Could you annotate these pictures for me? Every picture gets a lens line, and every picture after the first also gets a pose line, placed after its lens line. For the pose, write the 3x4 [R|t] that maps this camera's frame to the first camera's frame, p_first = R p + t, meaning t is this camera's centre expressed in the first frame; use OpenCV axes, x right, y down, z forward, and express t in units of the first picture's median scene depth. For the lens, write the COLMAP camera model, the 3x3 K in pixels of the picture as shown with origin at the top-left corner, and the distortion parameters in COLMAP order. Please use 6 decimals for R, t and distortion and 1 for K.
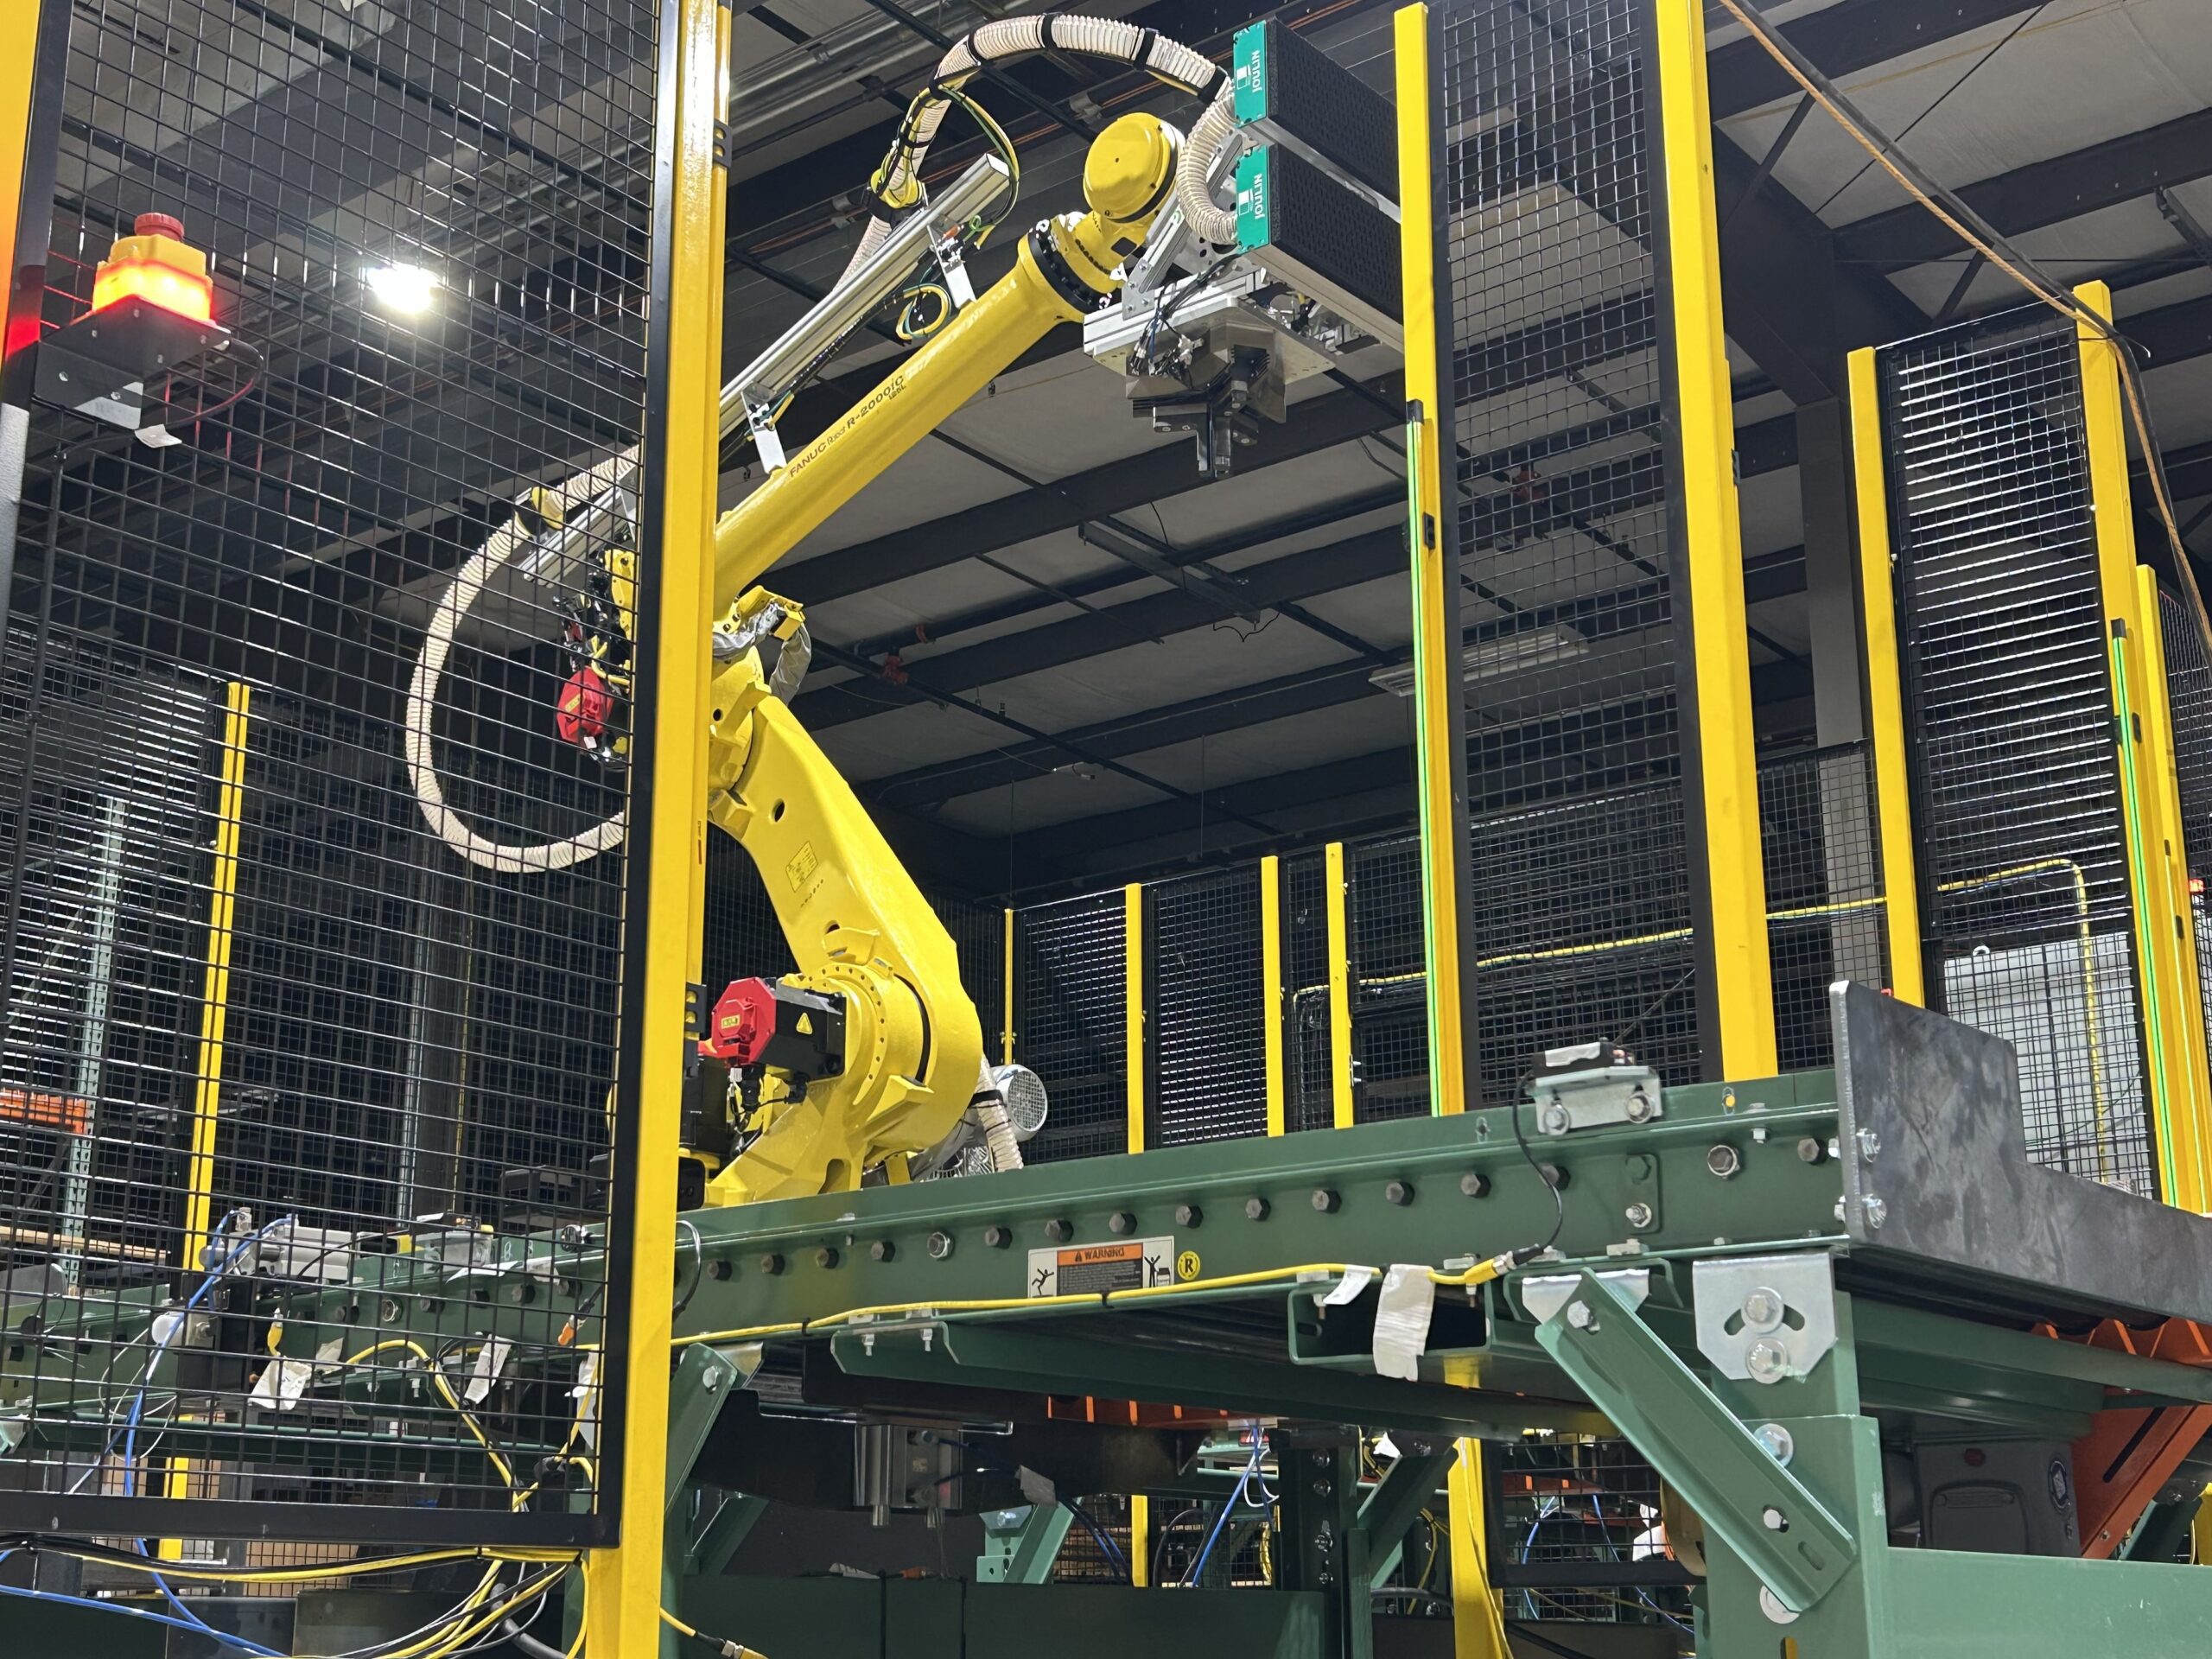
lens RADIAL K [[2902.7, 0, 1107.4], [0, 2902.7, 843.1], [0, 0, 1]] dist [0.204902, -0.639890]
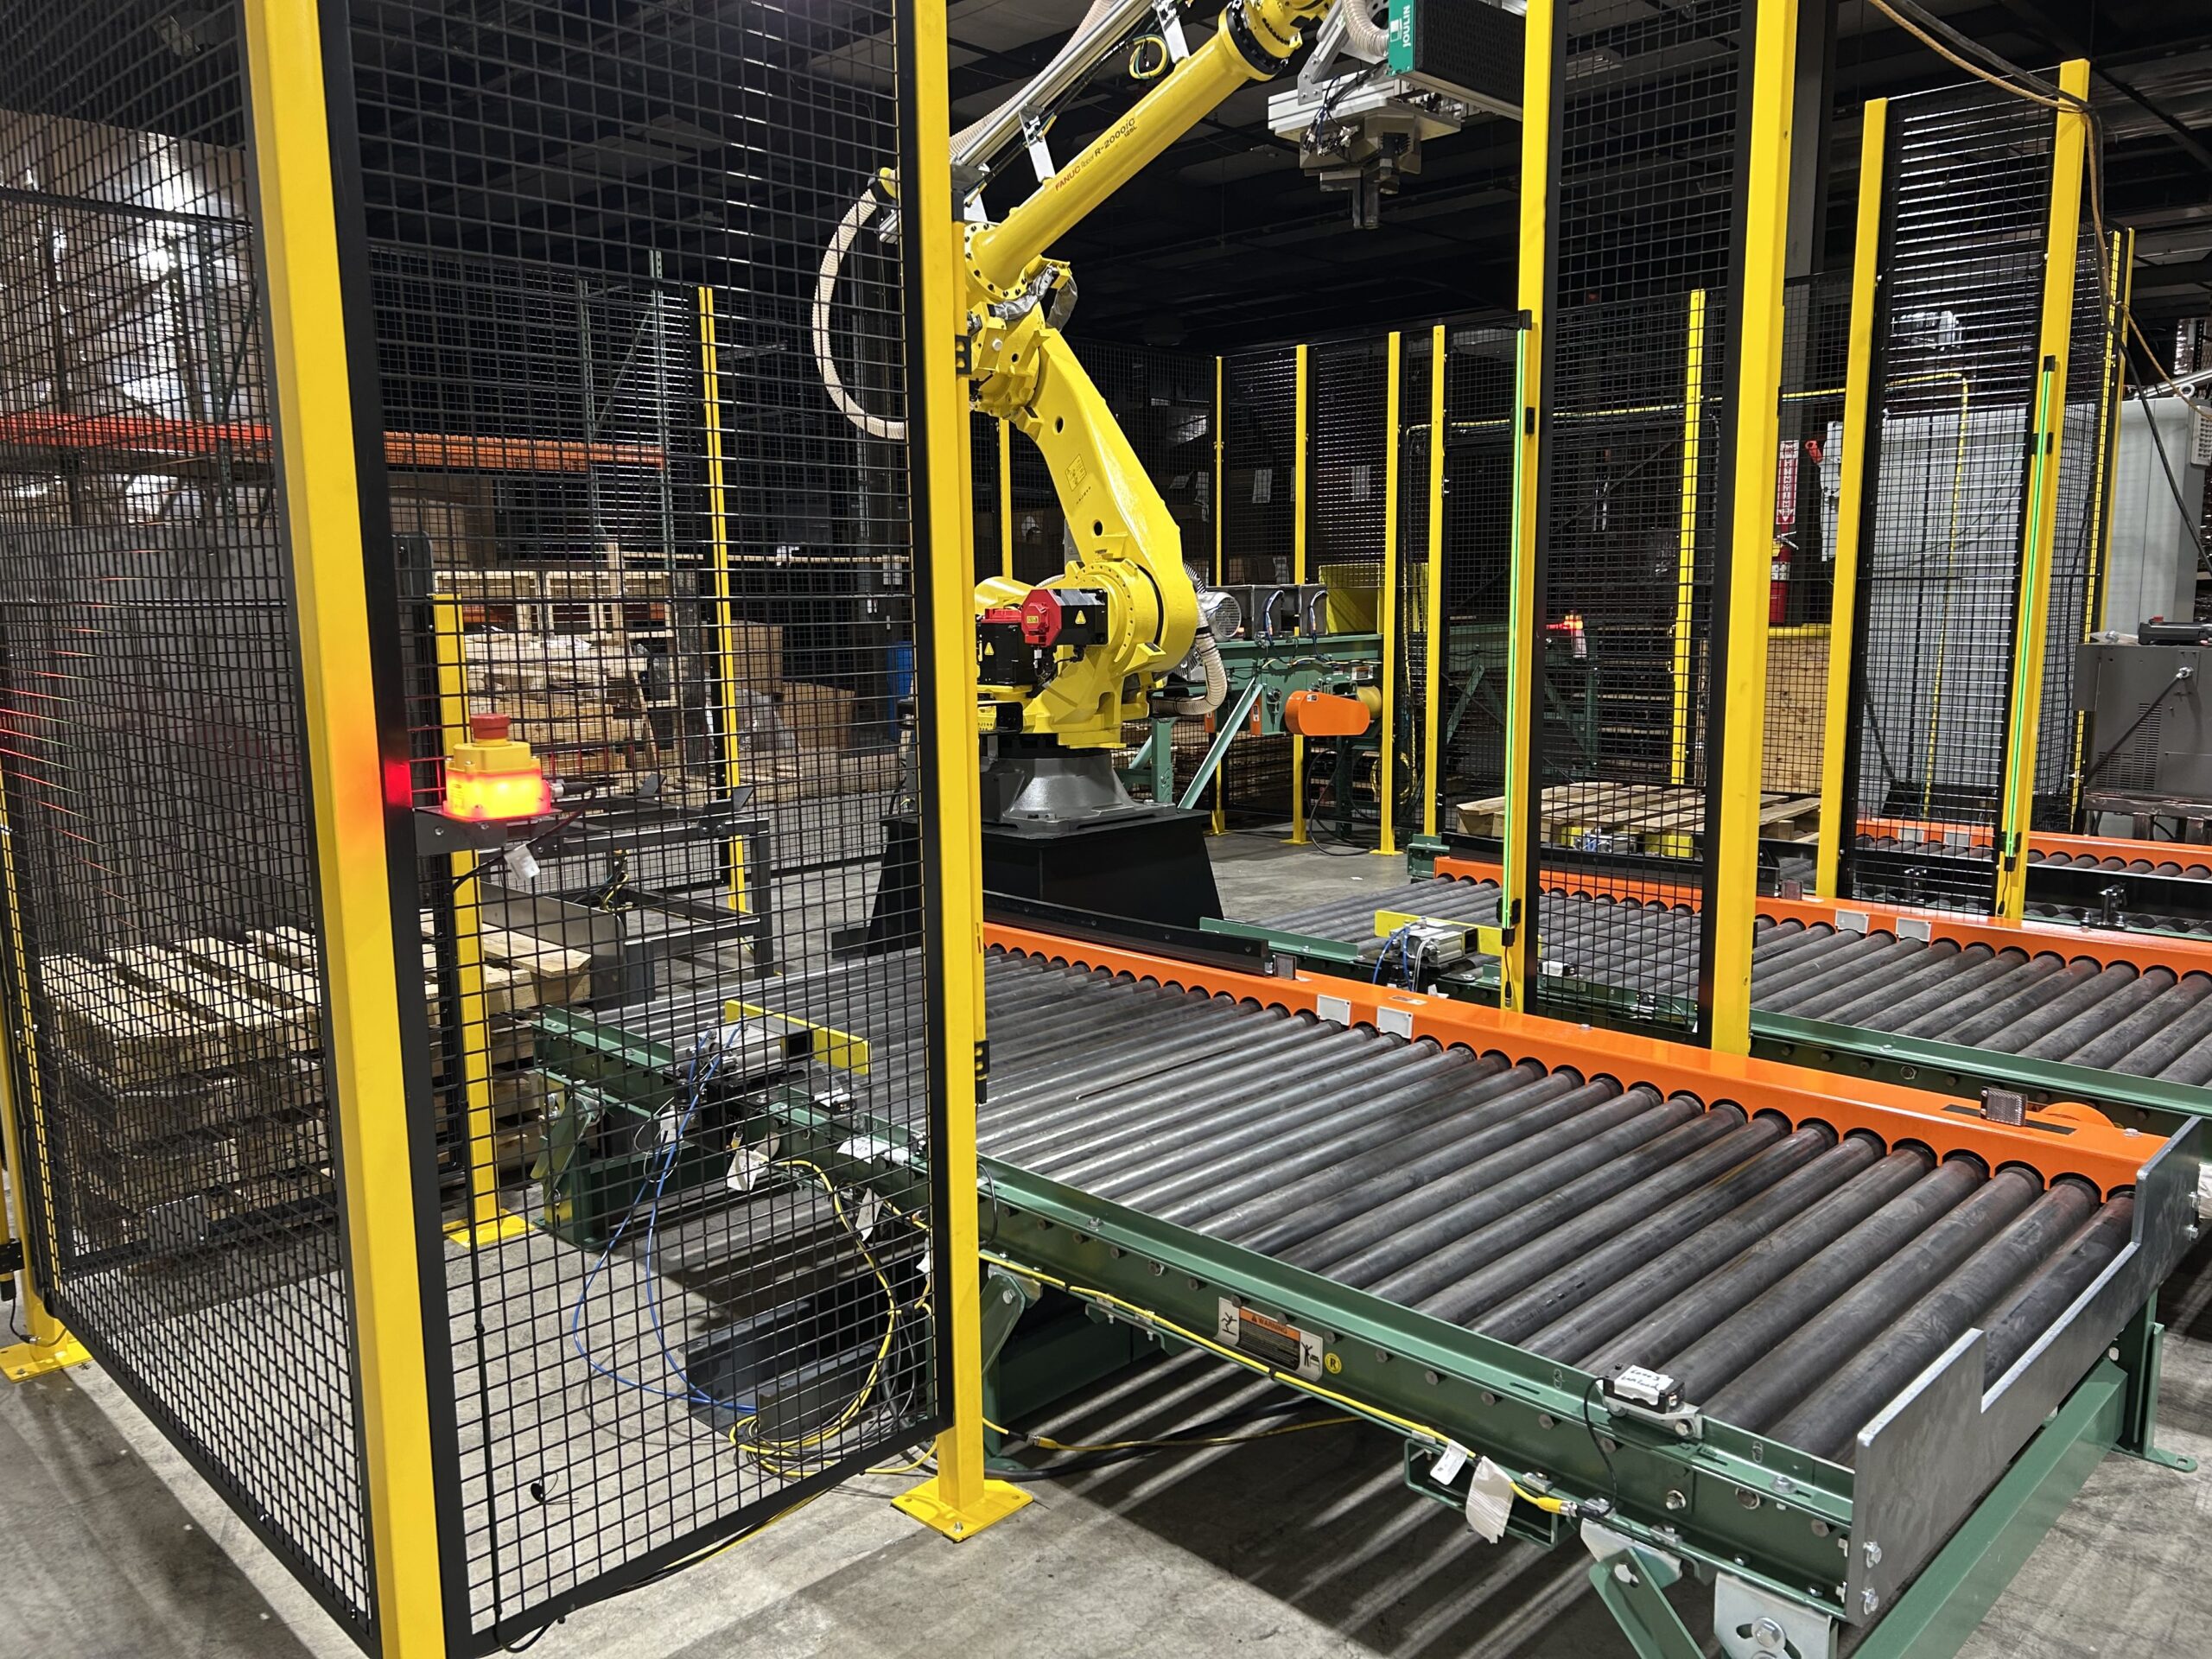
lens RADIAL K [[1657.7, 0, 1105.1], [0, 1657.7, 843.0], [0, 0, 1]] dist [0.067884, -0.088230]
pose [[0.994441, 0.007605, -0.105017, 0.000684], [0.037141, 0.907939, 0.417454, -0.192920], [0.098524, -0.419034, 0.902609, 0.169834]]
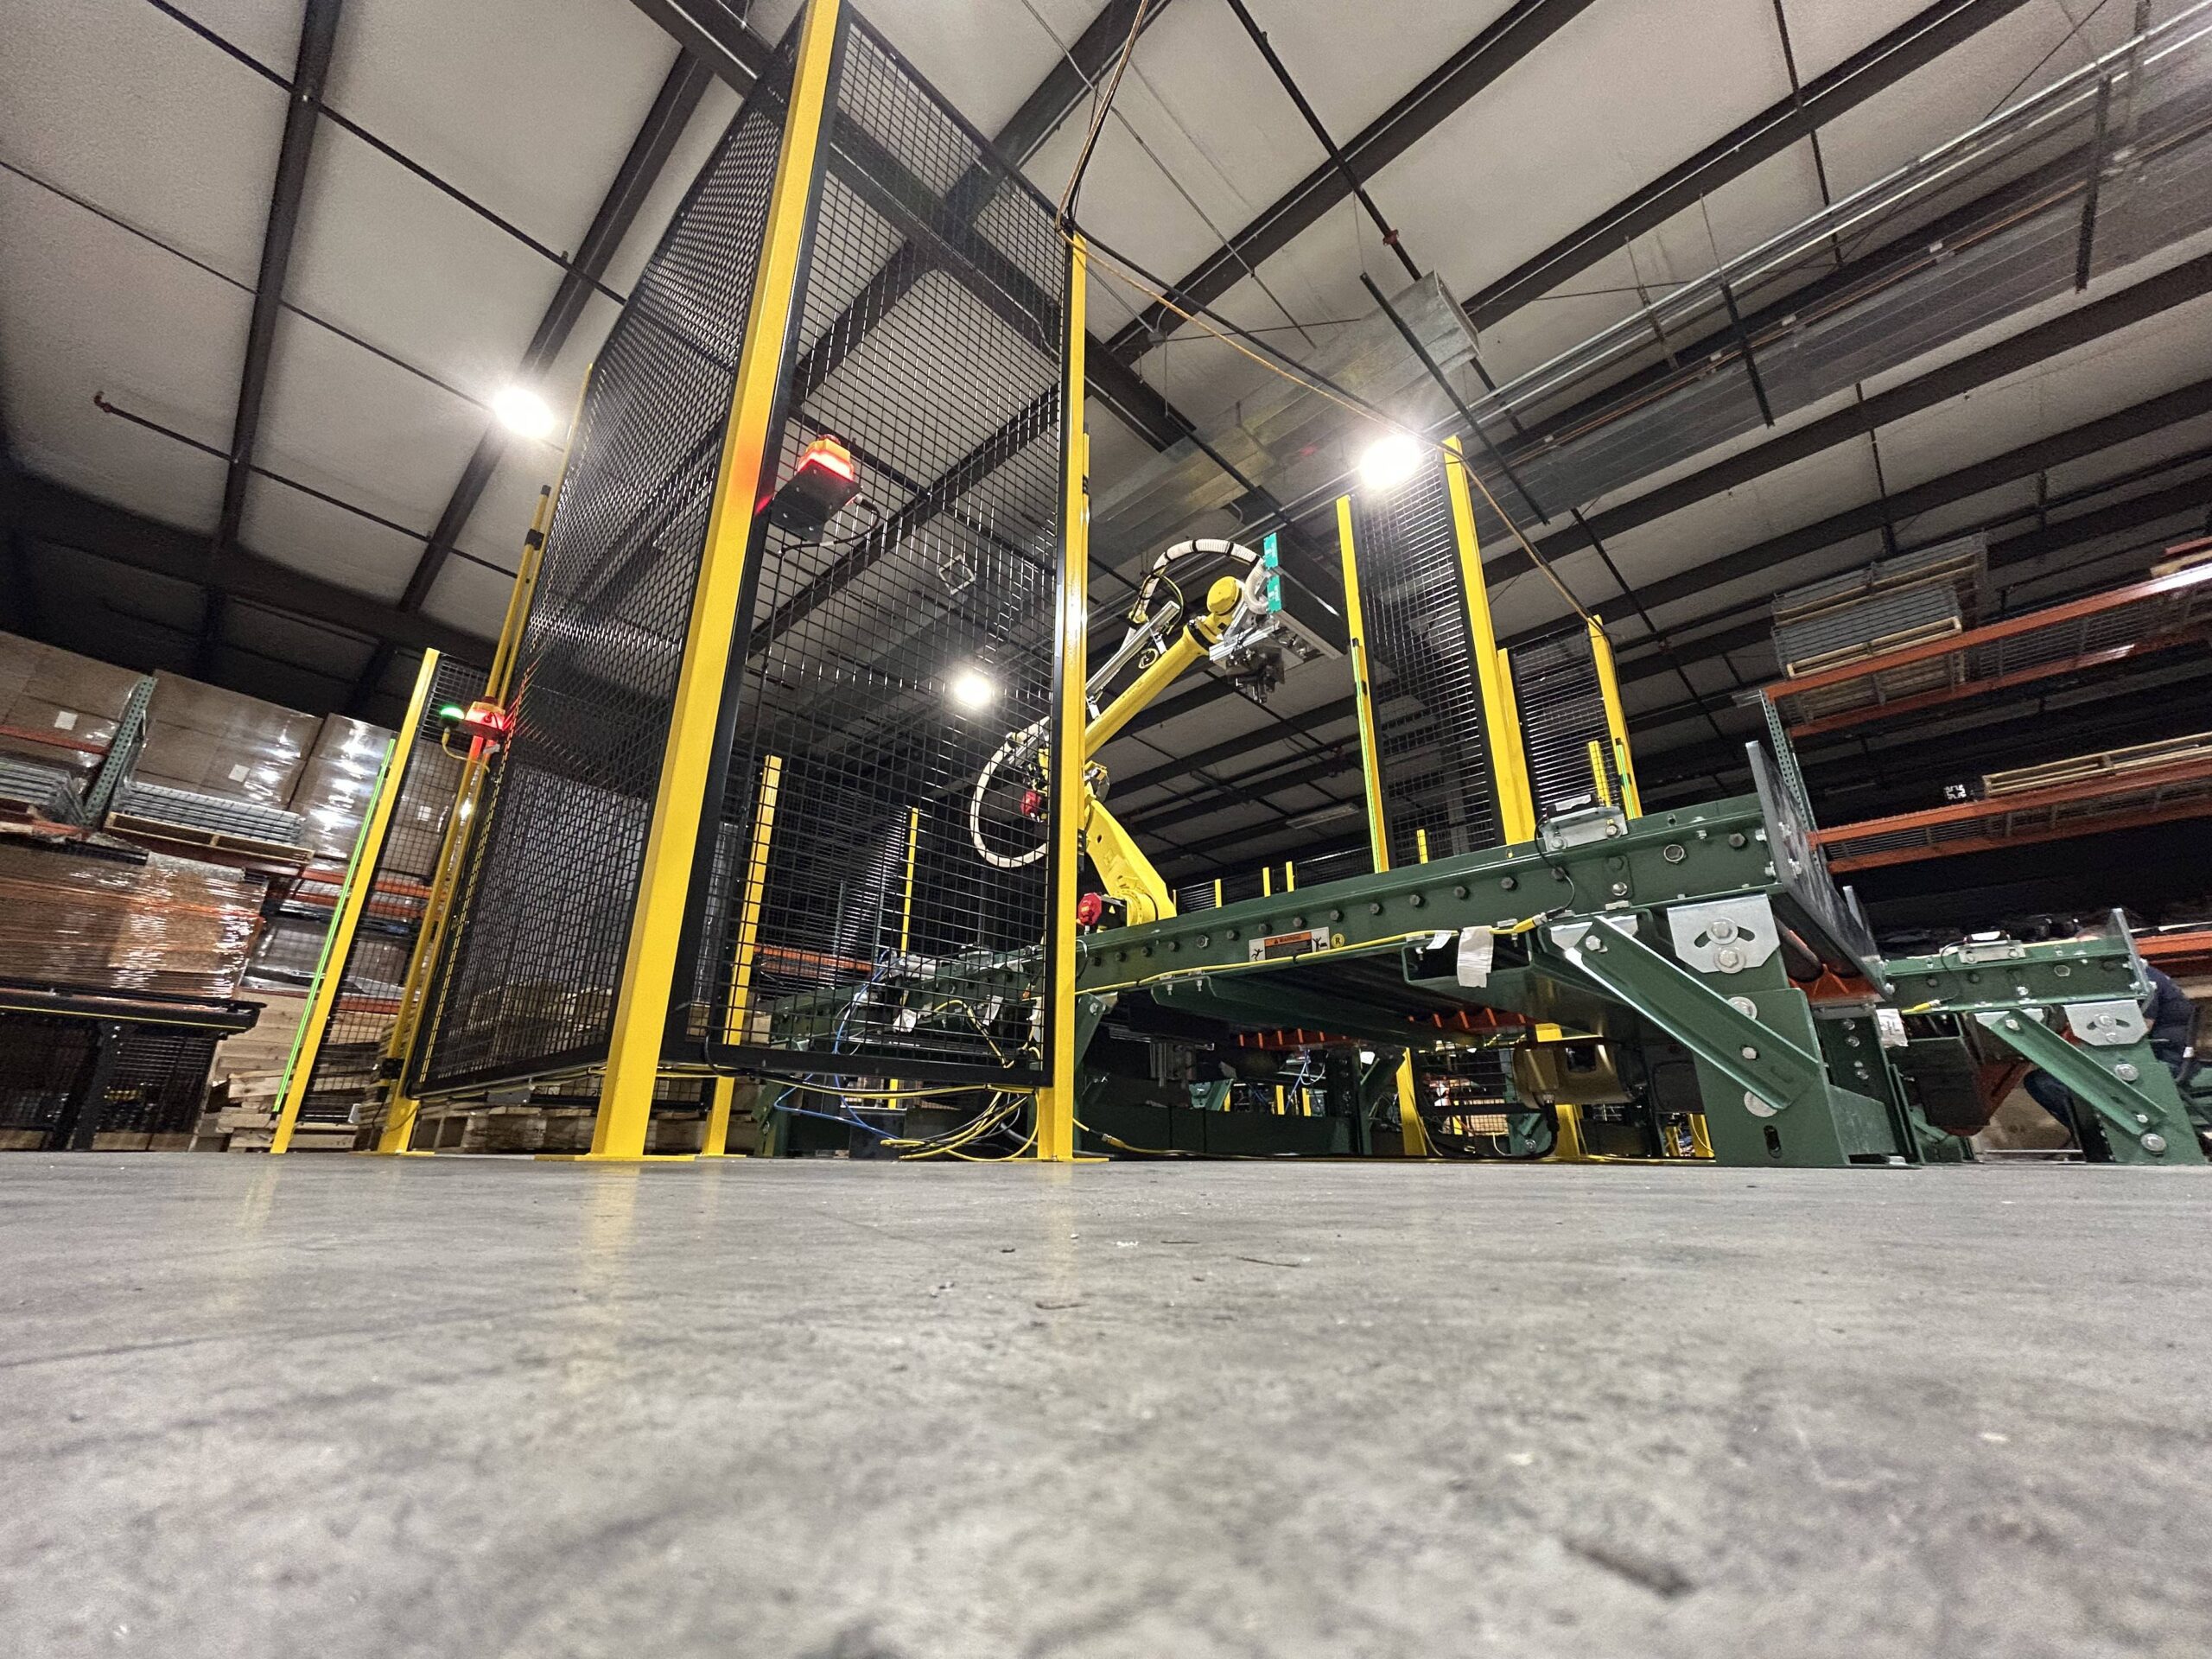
lens RADIAL K [[887.6, 0, 1112.5], [0, 887.6, 836.1], [0, 0, 1]] dist [-0.001211, 0.000809]
pose [[0.996087, -0.025113, -0.084739, -0.032363], [0.019143, 0.997325, -0.070545, 0.052244], [0.086284, 0.068647, 0.993903, 0.178442]]
